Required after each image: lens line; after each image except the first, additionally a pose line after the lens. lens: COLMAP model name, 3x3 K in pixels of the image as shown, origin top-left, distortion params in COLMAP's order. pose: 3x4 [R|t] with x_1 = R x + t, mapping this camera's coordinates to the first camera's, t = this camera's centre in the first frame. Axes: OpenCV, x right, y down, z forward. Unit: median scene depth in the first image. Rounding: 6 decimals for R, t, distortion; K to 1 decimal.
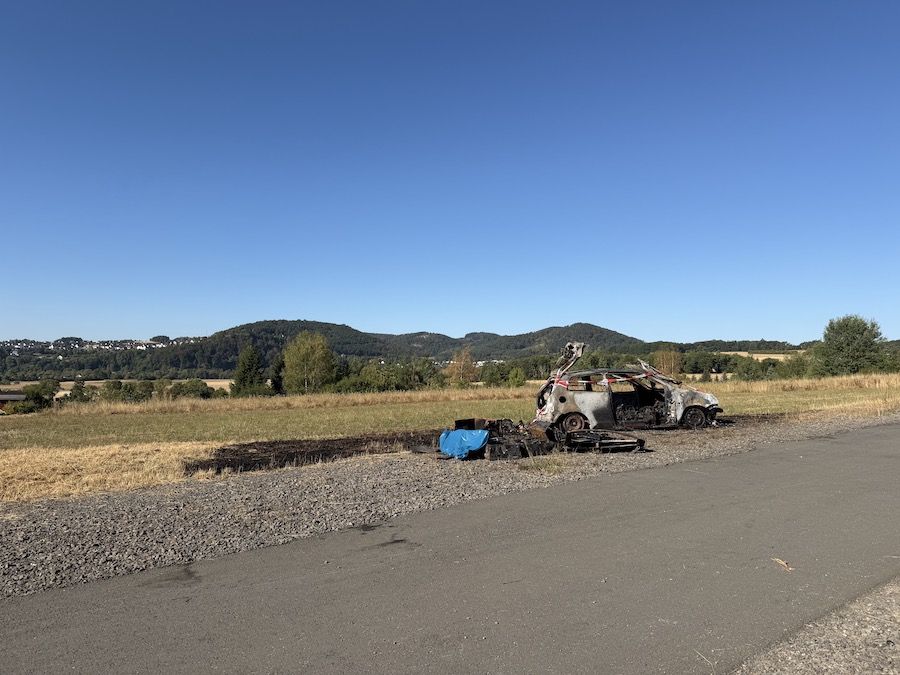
lens RADIAL K [[628.9, 0, 453.4], [0, 628.9, 341.8], [0, 0, 1]] dist [0.142505, -0.224732]
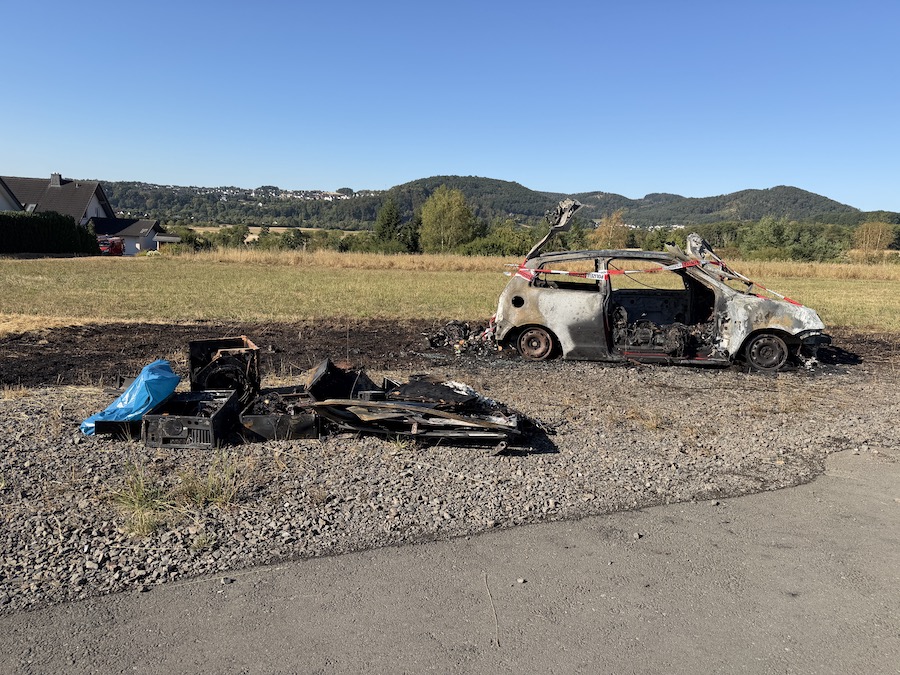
lens RADIAL K [[628.9, 0, 453.4], [0, 628.9, 341.8], [0, 0, 1]] dist [0.142505, -0.224732]
pose [[0.964404, 0.090983, -0.248289, 0.034345], [-0.035010, 0.974611, 0.221150, 0.000263], [0.262106, -0.204585, 0.943104, 0.057228]]
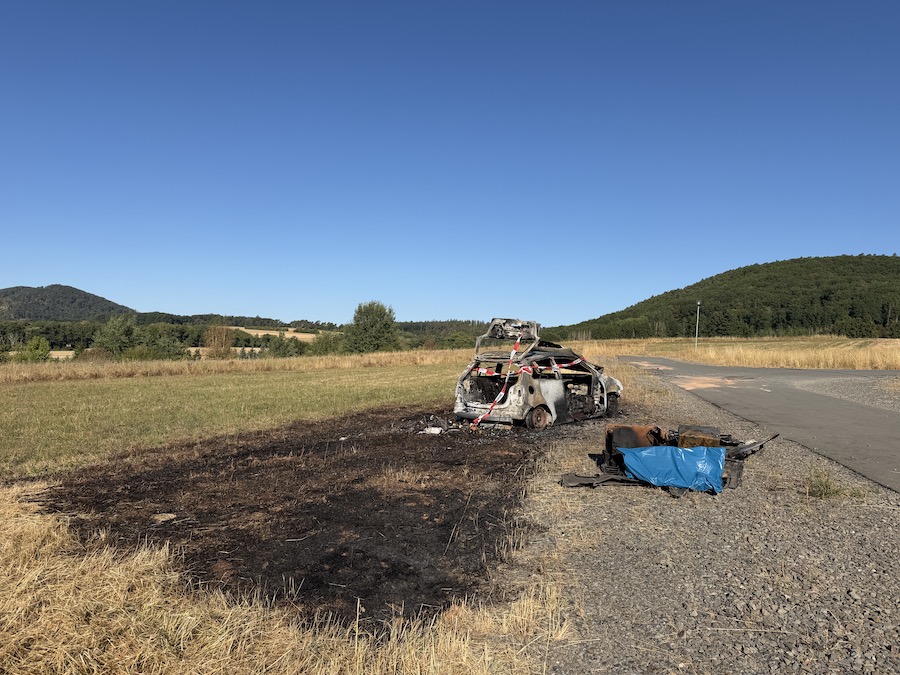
lens RADIAL K [[628.9, 0, 453.4], [0, 628.9, 341.8], [0, 0, 1]] dist [0.142505, -0.224732]
pose [[0.727230, 0.029305, 0.685768, -0.059409], [-0.057734, 0.998159, 0.018571, 0.002769], [-0.683961, -0.053098, 0.727584, 0.063795]]
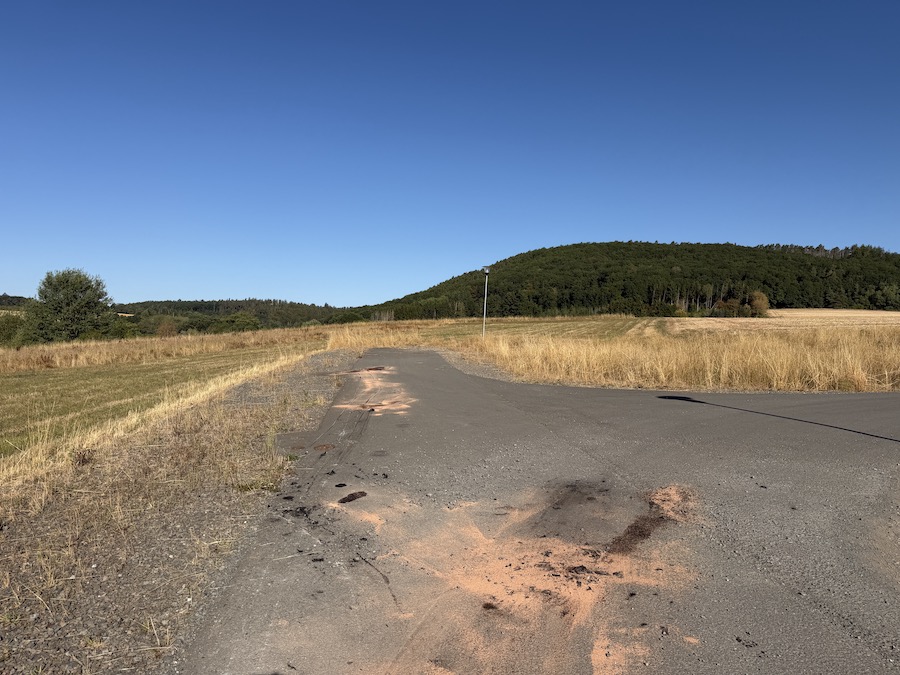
lens RADIAL K [[628.9, 0, 453.4], [0, 628.9, 341.8], [0, 0, 1]] dist [0.142505, -0.224732]
pose [[0.492079, -0.003571, 0.870543, 0.131697], [-0.052501, 0.998050, 0.033771, -0.001509], [-0.868966, -0.062322, 0.490932, 0.150310]]
